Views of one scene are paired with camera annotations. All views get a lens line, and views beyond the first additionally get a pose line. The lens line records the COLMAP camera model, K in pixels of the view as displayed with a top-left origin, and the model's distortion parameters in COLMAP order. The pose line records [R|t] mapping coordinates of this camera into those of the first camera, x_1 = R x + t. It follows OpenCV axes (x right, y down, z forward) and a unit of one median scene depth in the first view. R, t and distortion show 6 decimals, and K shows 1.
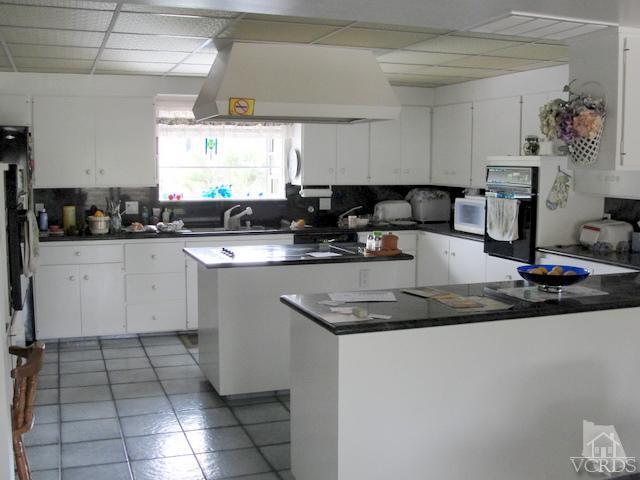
lens RADIAL K [[741.3, 0, 323.7], [0, 741.3, 239.3], [0, 0, 1]] dist [-0.184357, 0.230297]
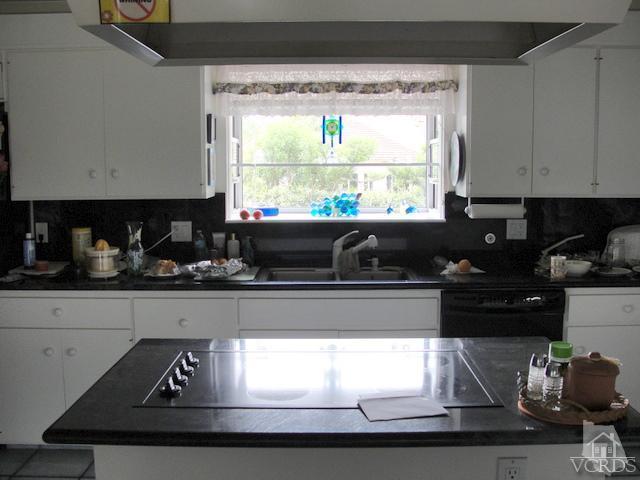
lens RADIAL K [[741.3, 0, 323.7], [0, 741.3, 239.3], [0, 0, 1]] dist [-0.184357, 0.230297]
pose [[0.938773, 0.029348, -0.343284, 0.059563], [-0.027094, 0.999568, 0.011360, -0.045093], [0.343469, -0.001364, 0.939163, 0.444826]]
